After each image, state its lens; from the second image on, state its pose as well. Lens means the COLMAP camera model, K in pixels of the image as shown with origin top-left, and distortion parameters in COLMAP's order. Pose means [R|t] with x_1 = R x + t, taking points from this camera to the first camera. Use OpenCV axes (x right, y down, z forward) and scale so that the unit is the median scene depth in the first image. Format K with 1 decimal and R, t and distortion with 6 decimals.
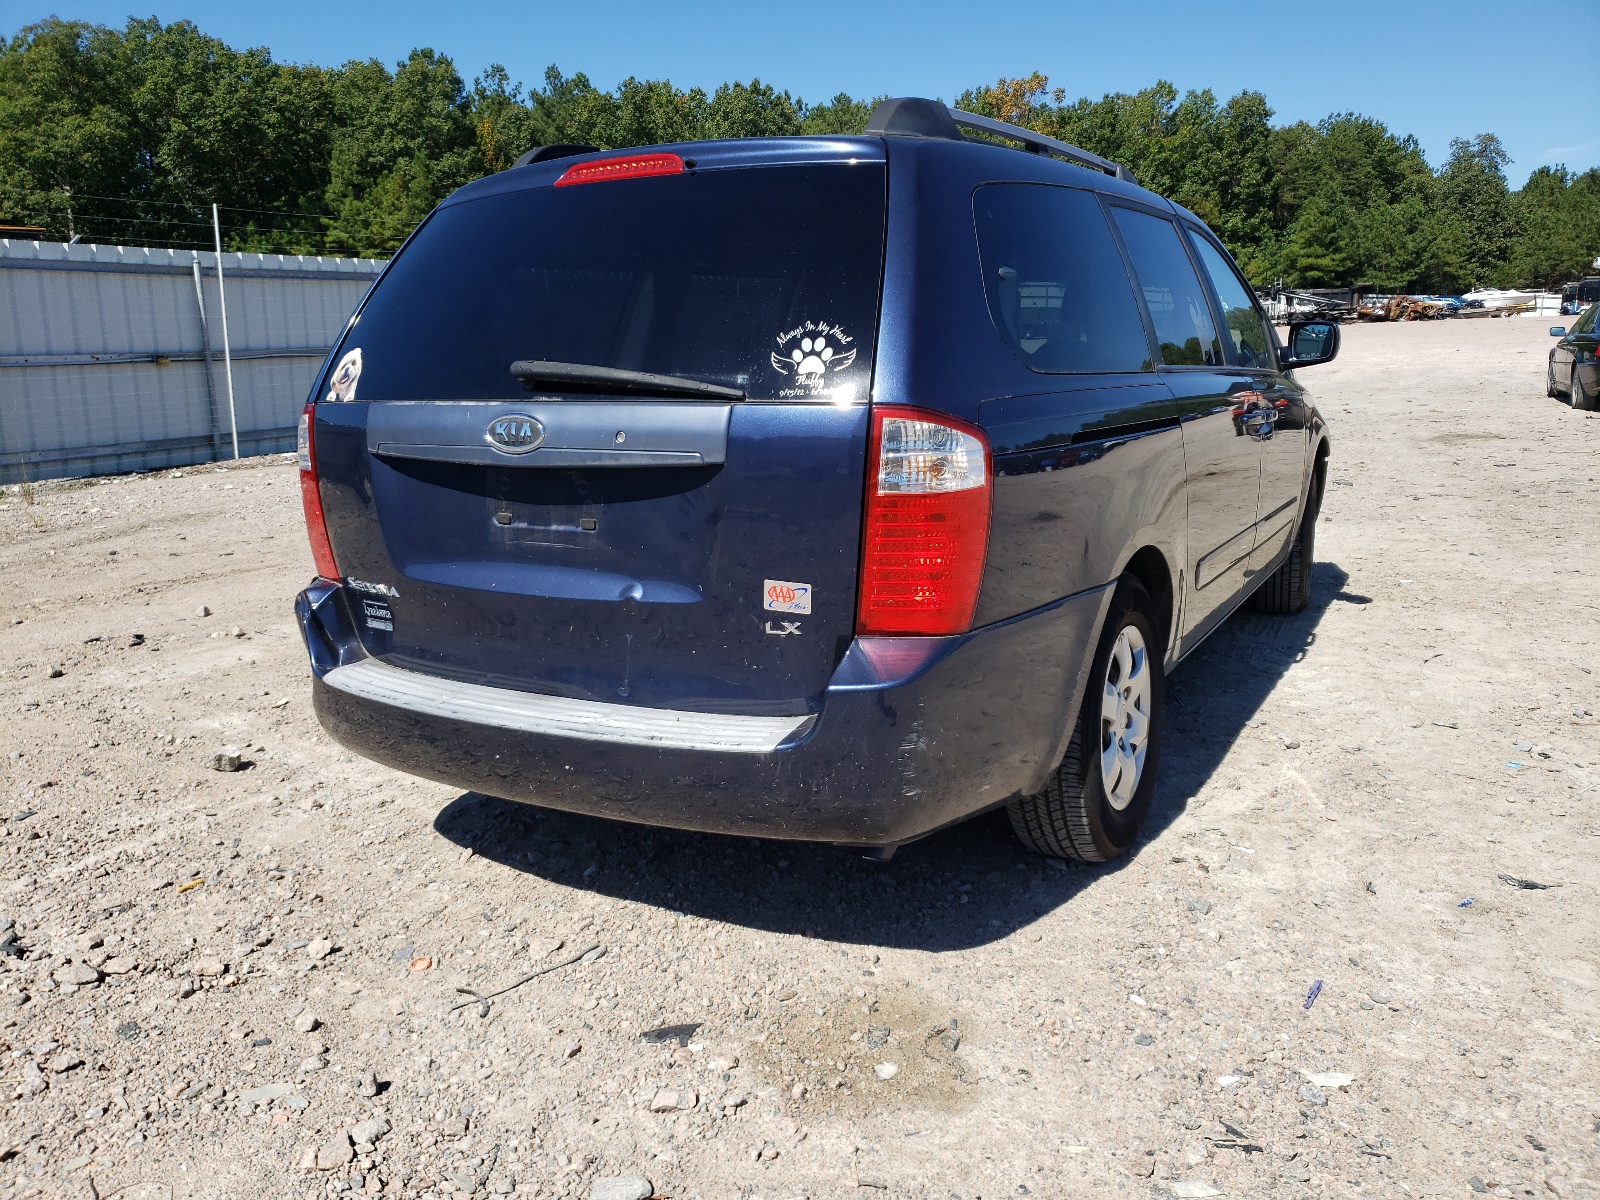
lens RADIAL K [[1197.8, 0, 800.0], [0, 1197.8, 600.0], [0, 0, 1]] dist [-0.001092, 0.007573]
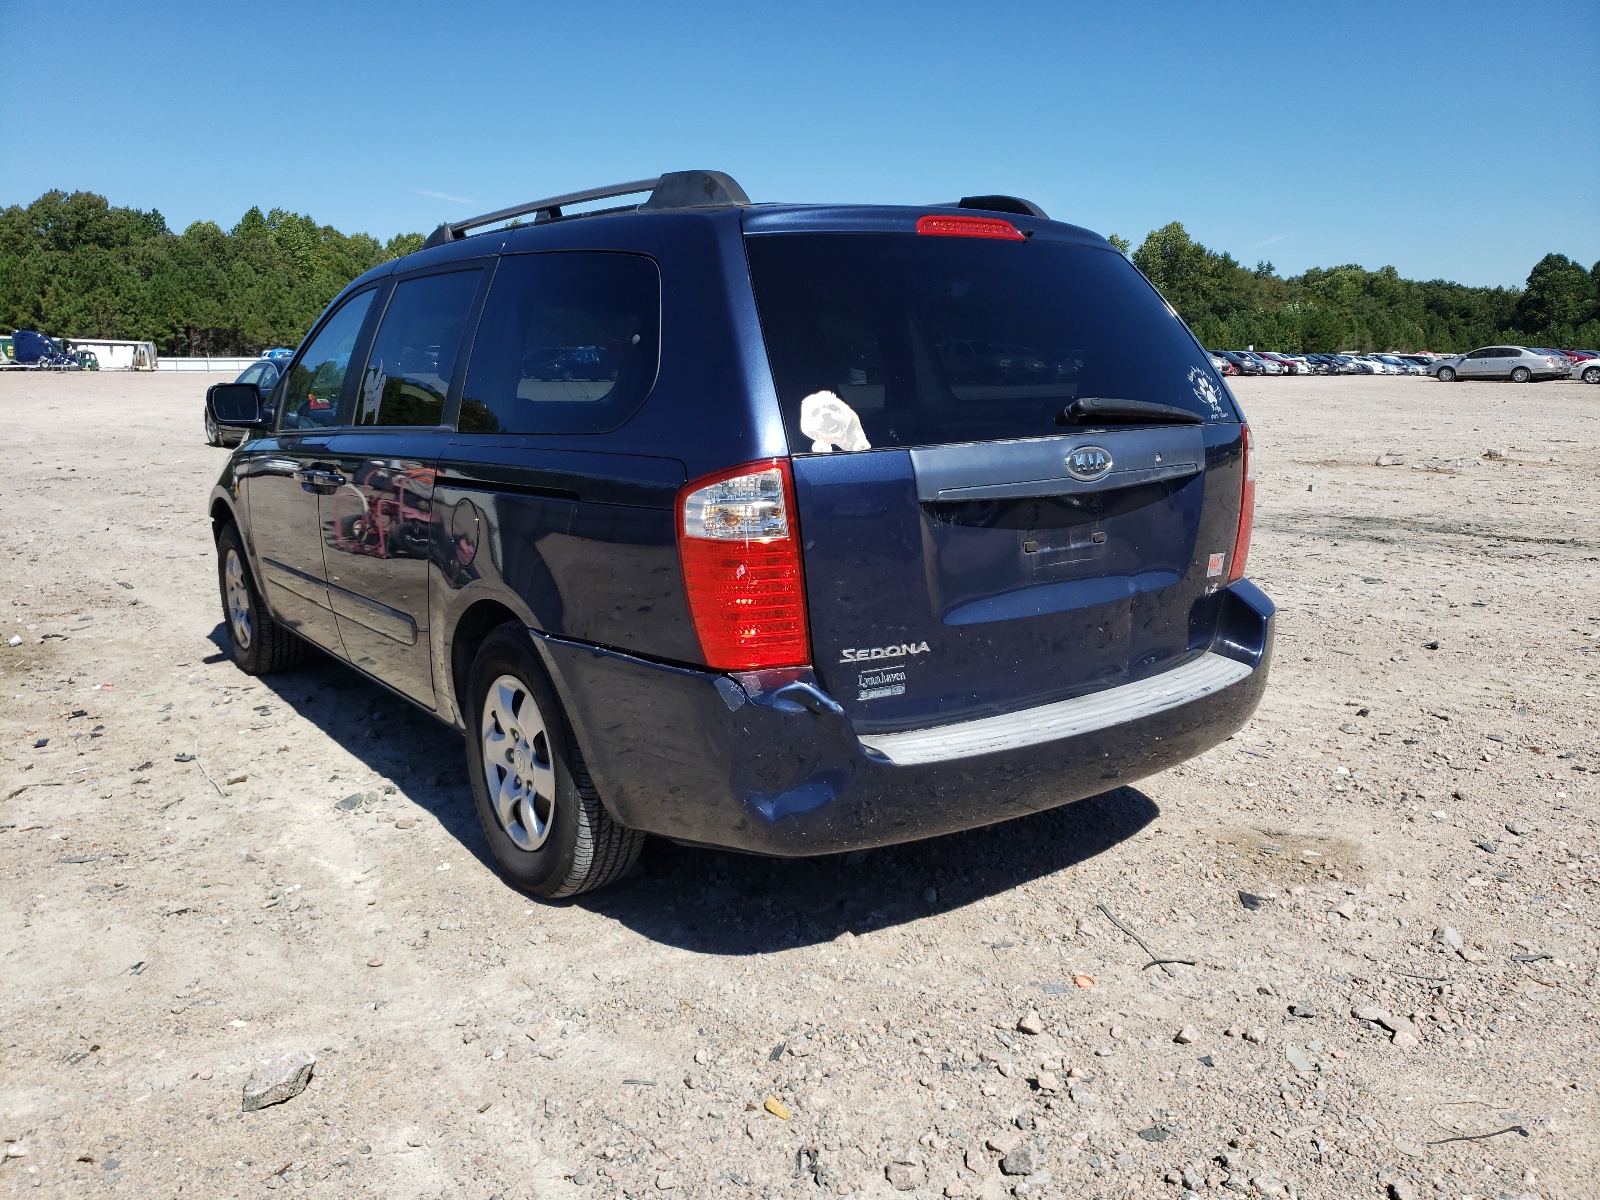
lens RADIAL K [[1197.8, 0, 800.0], [0, 1197.8, 600.0], [0, 0, 1]] dist [-0.001092, 0.007573]
pose [[0.475395, -0.160099, 0.865083, -1.014646], [0.196822, 0.977734, 0.072787, -0.111081], [-0.857474, 0.135665, 0.496321, 0.519347]]
